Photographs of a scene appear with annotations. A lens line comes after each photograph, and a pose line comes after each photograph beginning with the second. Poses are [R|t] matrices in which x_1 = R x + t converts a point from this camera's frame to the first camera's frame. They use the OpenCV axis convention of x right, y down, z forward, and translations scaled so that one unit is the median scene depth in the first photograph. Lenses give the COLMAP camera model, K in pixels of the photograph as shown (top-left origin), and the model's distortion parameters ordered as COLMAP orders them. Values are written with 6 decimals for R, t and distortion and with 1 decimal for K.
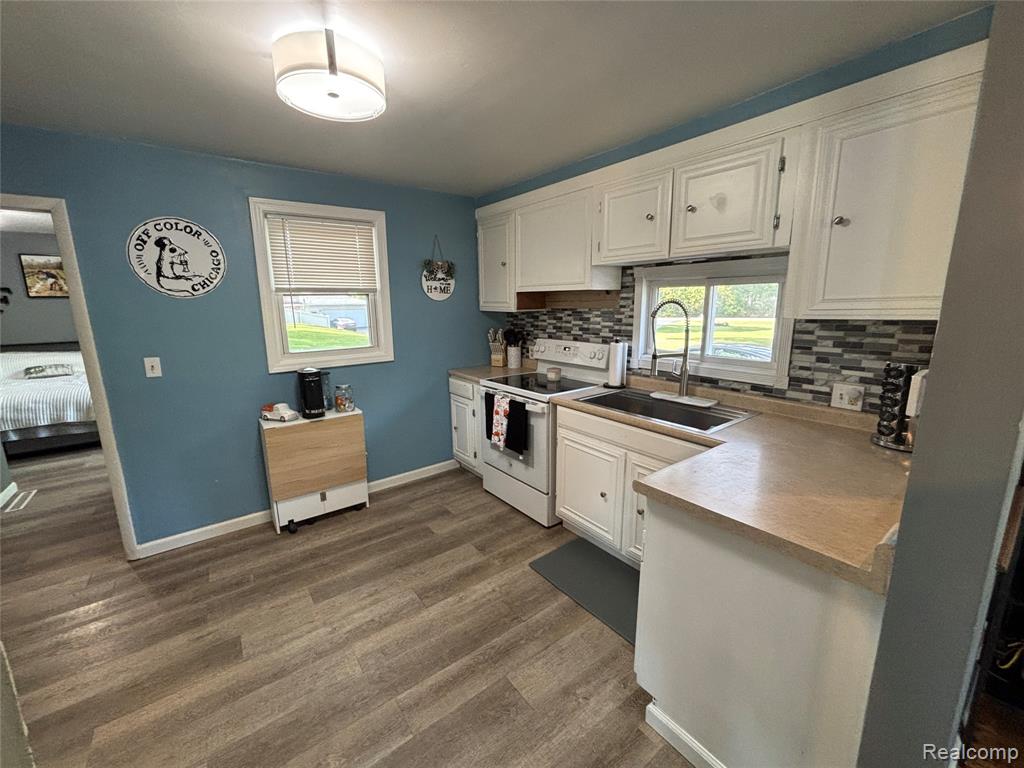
lens RADIAL K [[413.8, 0, 511.1], [0, 413.8, 381.5], [0, 0, 1]] dist [0.002622, -0.001075]
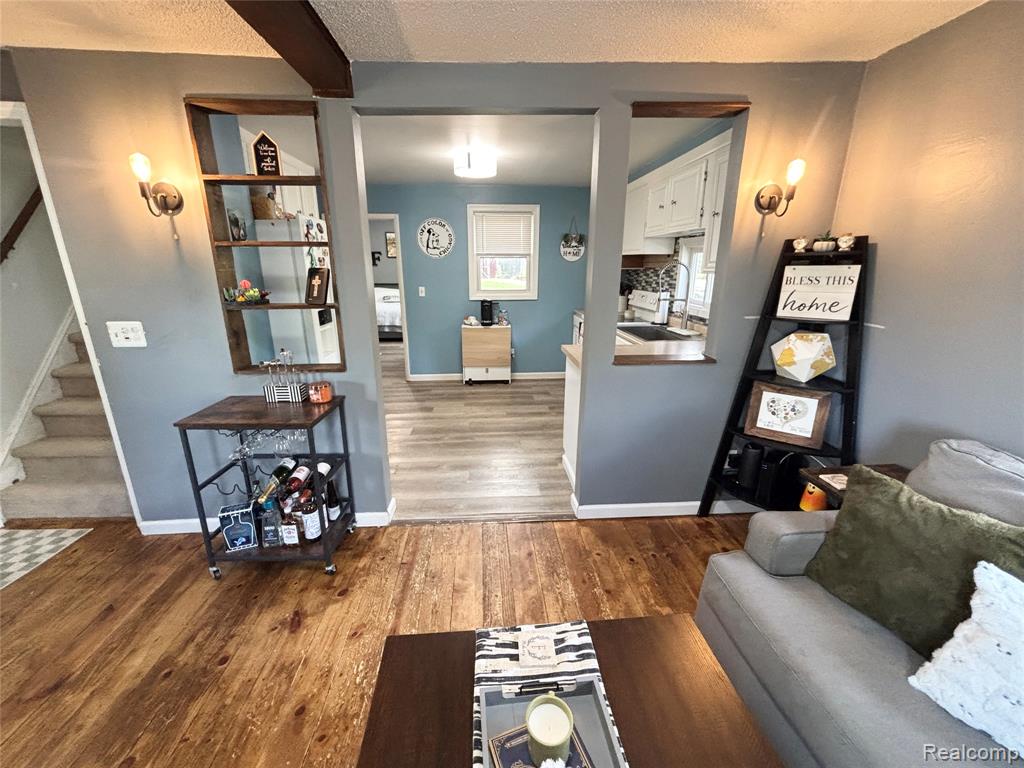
lens RADIAL K [[413.8, 0, 511.1], [0, 413.8, 381.5], [0, 0, 1]] dist [0.002622, -0.001075]
pose [[0.835959, 0.163590, -0.523842, 0.640005], [-0.117696, 0.985770, 0.120023, 0.101953], [0.536022, -0.038680, 0.843317, -0.511019]]
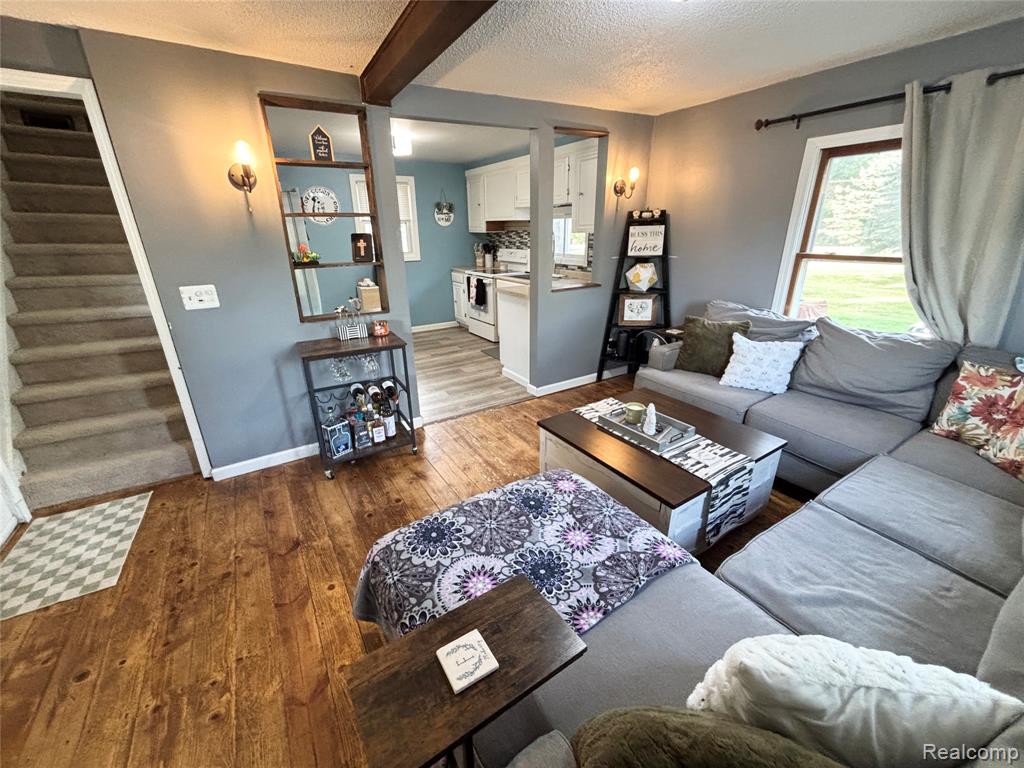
lens RADIAL K [[413.8, 0, 511.1], [0, 413.8, 381.5], [0, 0, 1]] dist [0.002622, -0.001075]
pose [[0.996025, 0.028074, -0.084532, 0.358057], [-0.013935, 0.986458, 0.163424, 0.214891], [0.087975, -0.161596, 0.982928, -1.067714]]
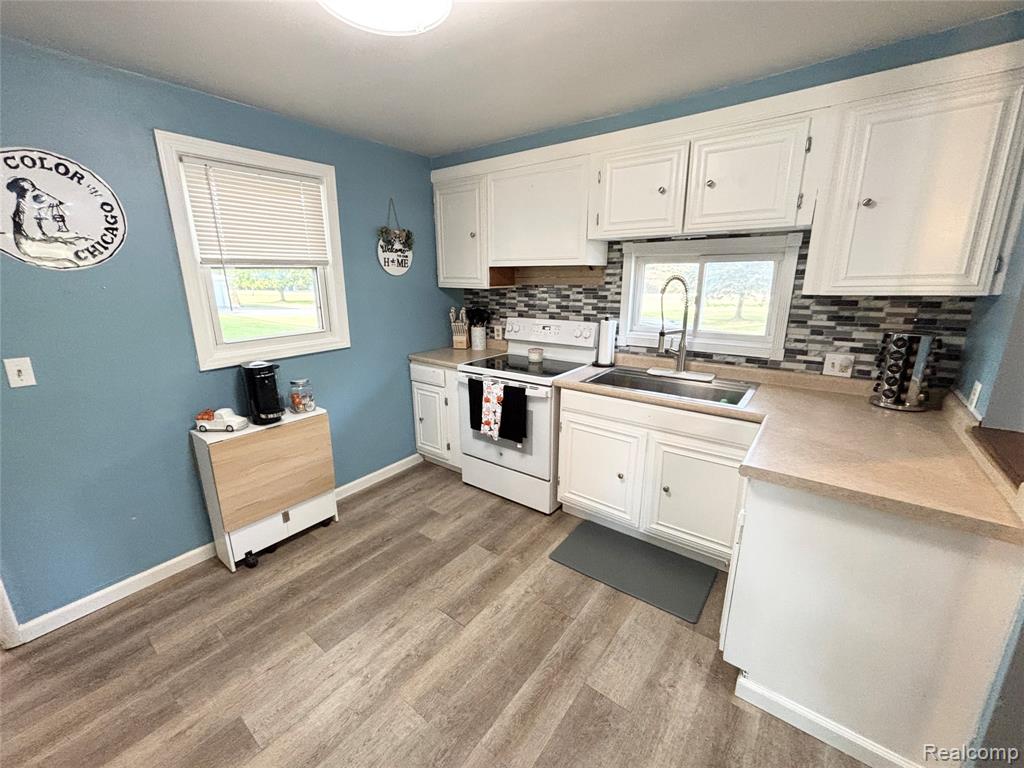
lens RADIAL K [[413.8, 0, 511.1], [0, 413.8, 381.5], [0, 0, 1]] dist [0.002622, -0.001075]
pose [[0.962997, -0.061415, 0.262422, -0.237366], [0.046750, 0.996995, 0.061774, -0.020990], [-0.265427, -0.047220, 0.962974, 0.111499]]
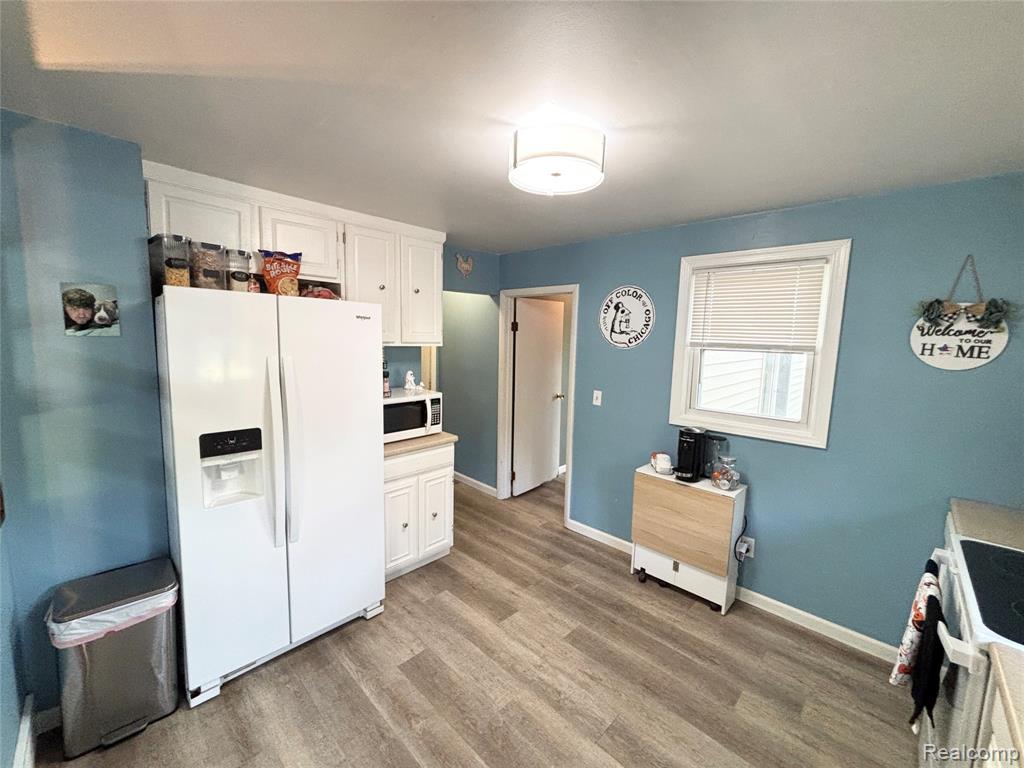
lens RADIAL K [[413.8, 0, 511.1], [0, 413.8, 381.5], [0, 0, 1]] dist [0.002622, -0.001075]
pose [[0.159288, 0.125003, -0.979286, 0.358451], [-0.220040, 0.971494, 0.088217, -0.128718], [0.962398, 0.201430, 0.182253, 0.427480]]
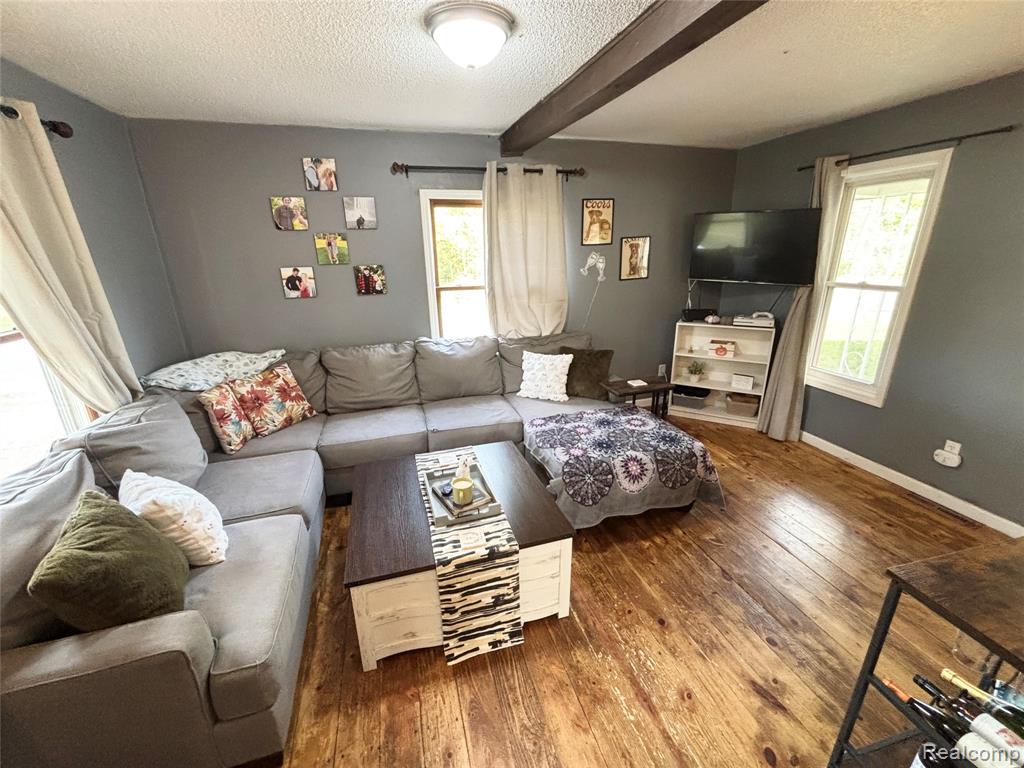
lens RADIAL K [[413.7, 0, 506.8], [0, 413.7, 382.8], [0, 0, 1]] dist [-0.008734, -0.000029]
pose [[-0.931094, -0.085964, 0.354506, 0.235671], [0.099105, 0.875668, 0.472636, -0.071690], [-0.351059, 0.475202, -0.806809, 0.222113]]
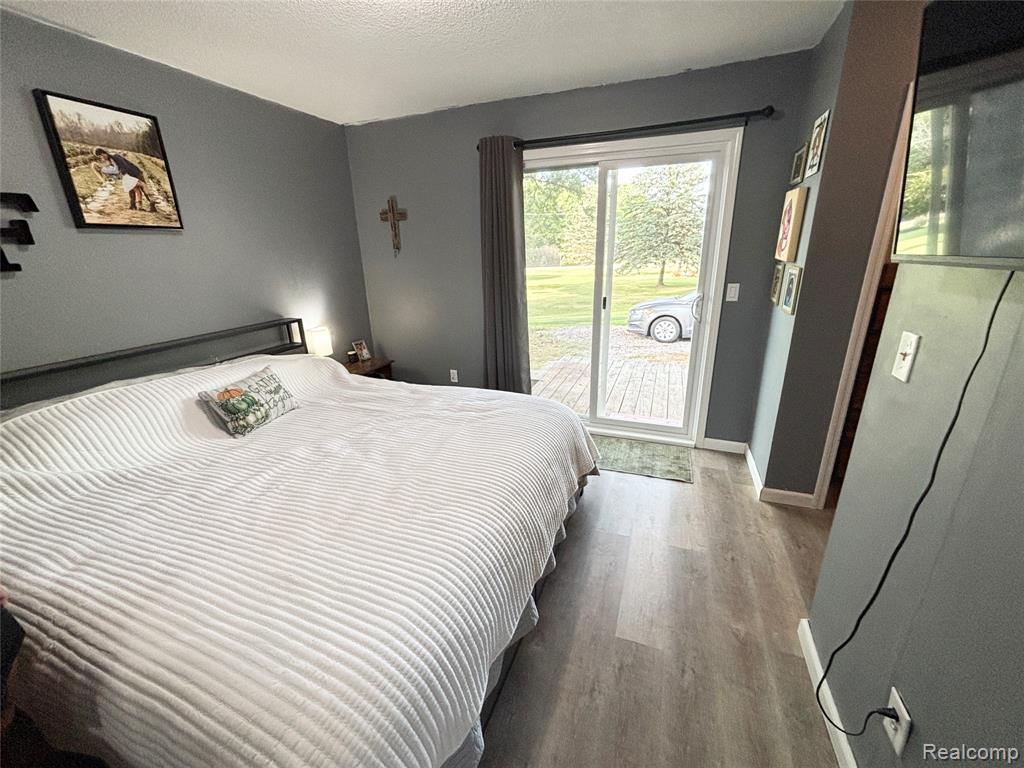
lens RADIAL K [[413.8, 0, 511.1], [0, 413.8, 381.5], [0, 0, 1]] dist [0.002622, -0.001075]
pose [[0.853180, -0.170176, 0.493077, -2.045705], [0.116402, 0.983562, 0.138045, -0.154145], [-0.508464, -0.060382, 0.858964, 0.977081]]
